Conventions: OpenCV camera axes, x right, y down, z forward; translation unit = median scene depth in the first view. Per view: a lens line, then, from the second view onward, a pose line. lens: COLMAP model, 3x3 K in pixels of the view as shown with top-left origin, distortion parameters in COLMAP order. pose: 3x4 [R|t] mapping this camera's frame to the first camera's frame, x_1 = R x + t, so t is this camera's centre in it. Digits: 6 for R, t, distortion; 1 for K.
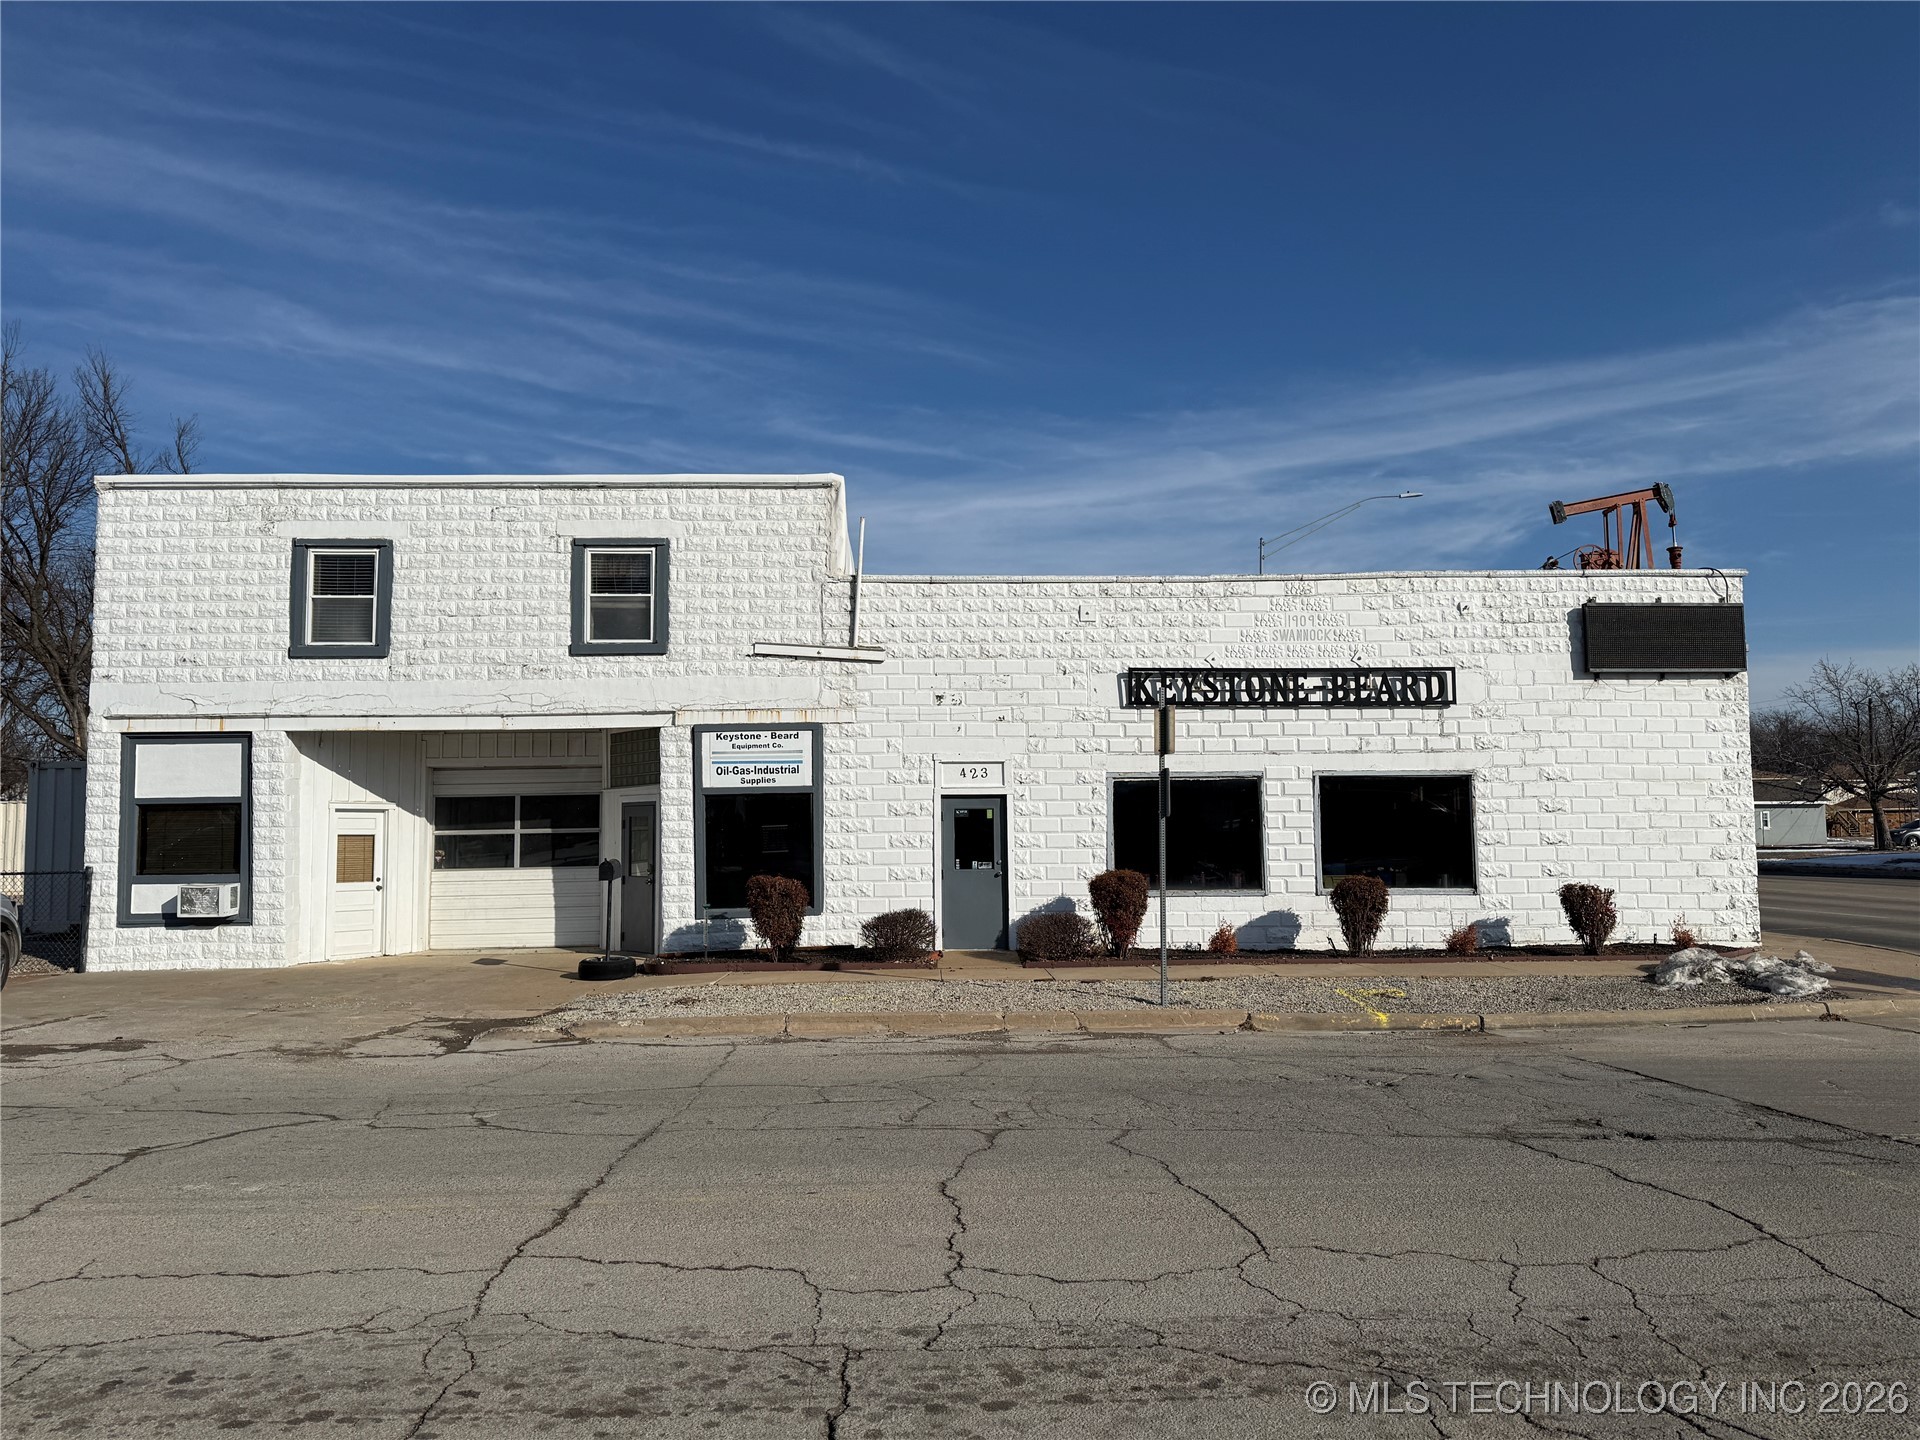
lens RADIAL K [[1338.8, 0, 899.4], [0, 1338.8, 723.6], [0, 0, 1]] dist [0.156750, -0.268529]
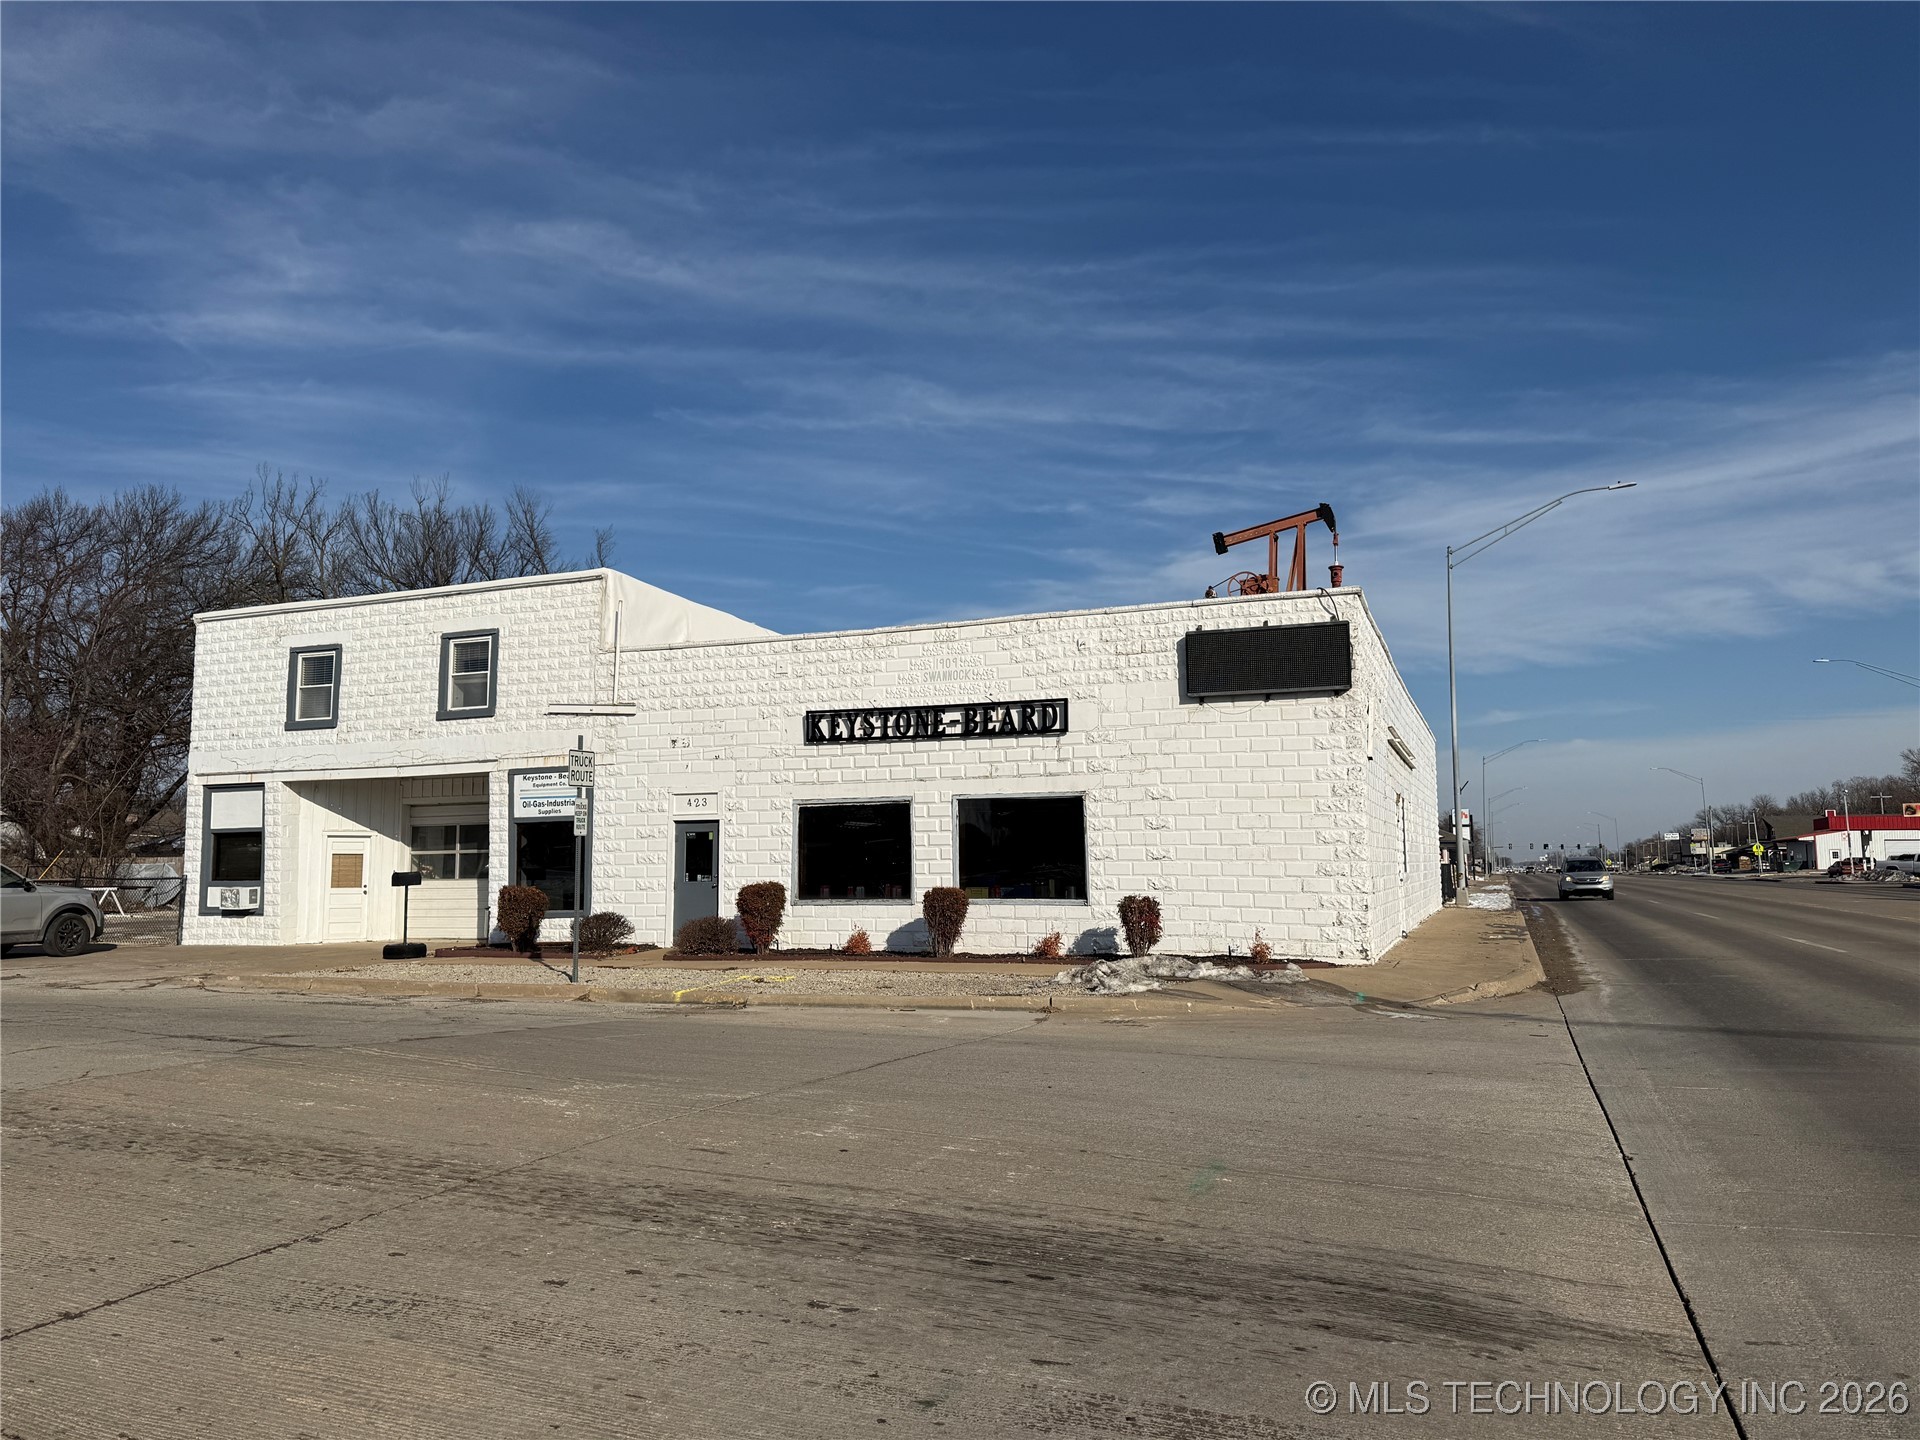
lens RADIAL K [[1344.4, 0, 960.0], [0, 1344.4, 720.0], [0, 0, 1]] dist [0.134912, -0.210376]
pose [[0.911111, -0.040761, -0.410142, 0.779407], [0.032092, 0.999093, -0.028001, 0.003873], [0.410911, 0.012350, 0.911592, -0.026732]]
